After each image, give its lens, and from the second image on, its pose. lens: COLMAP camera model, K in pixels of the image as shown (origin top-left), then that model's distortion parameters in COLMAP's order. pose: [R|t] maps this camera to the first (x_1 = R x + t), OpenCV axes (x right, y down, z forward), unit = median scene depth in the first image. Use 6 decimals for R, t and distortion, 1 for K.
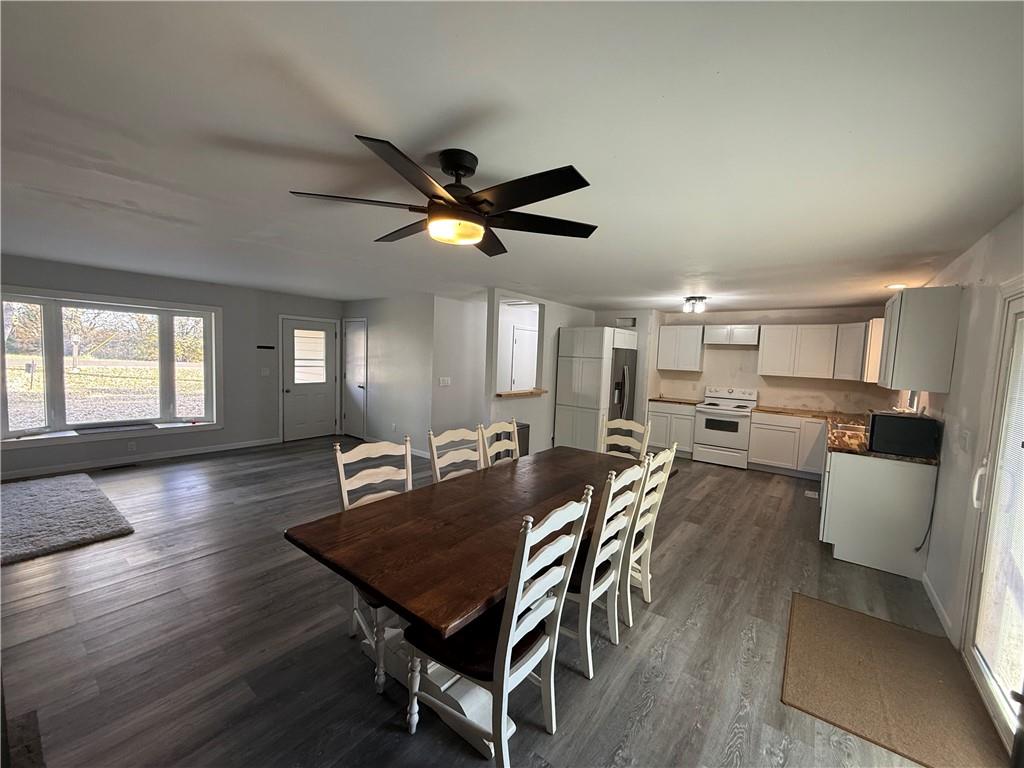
lens RADIAL K [[407.6, 0, 509.5], [0, 407.6, 385.9], [0, 0, 1]] dist [0.000986, 0.000444]
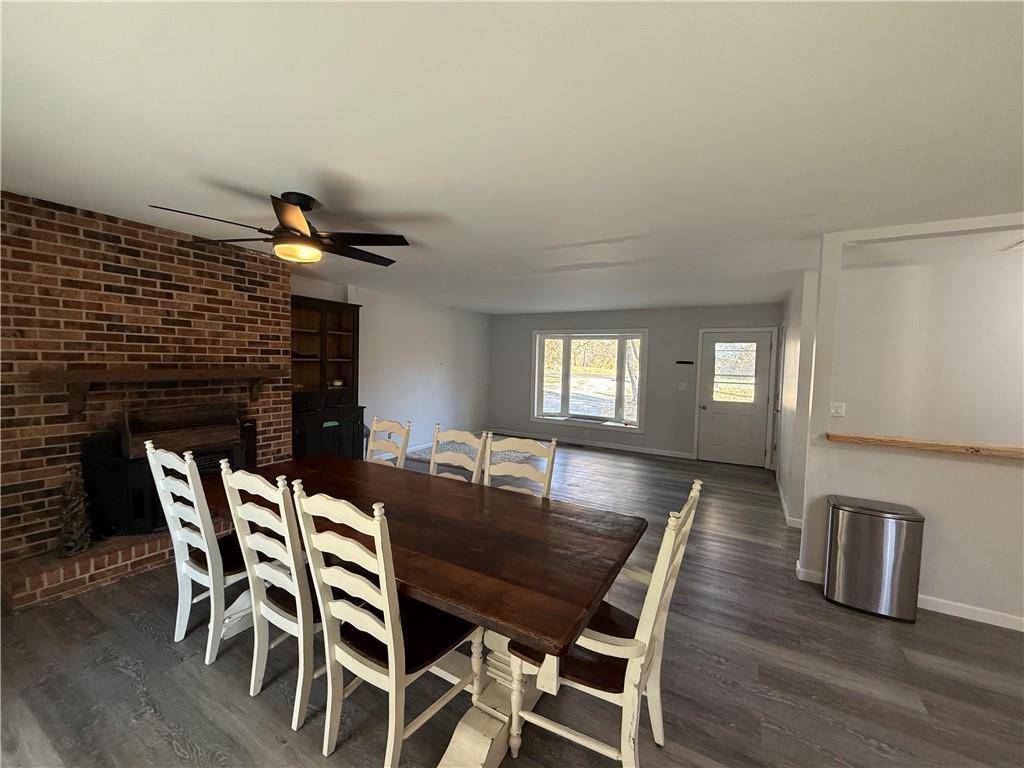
lens RADIAL K [[407.6, 0, 505.3], [0, 407.6, 383.7], [0, 0, 1]] dist [0.000986, 0.000444]
pose [[0.128926, 0.018984, -0.991473, 0.371747], [-0.093218, 0.995621, 0.006942, -0.007289], [0.987263, 0.091528, 0.130131, 0.444221]]
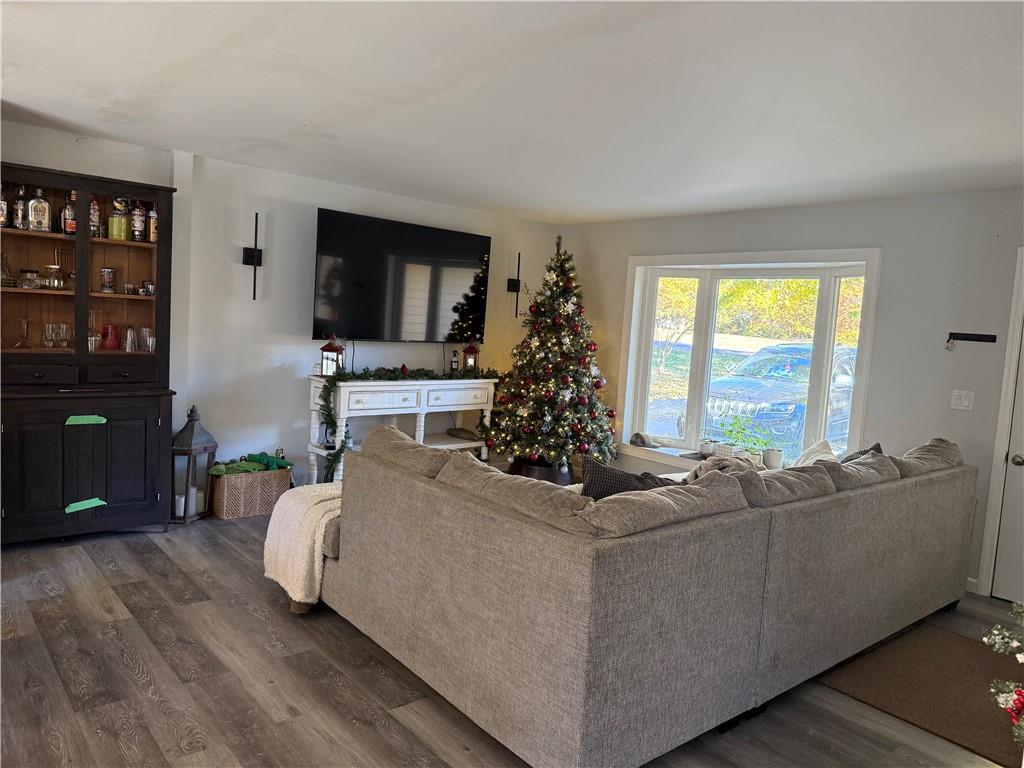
lens RADIAL K [[713.1, 0, 510.7], [0, 713.1, 386.7], [0, 0, 1]] dist [0.044778, -0.016255]
pose [[-0.198769, 0.038837, -0.979277, 0.170258], [-0.144801, 0.987084, 0.068538, -0.033229], [0.969290, 0.155424, -0.190578, 0.741004]]
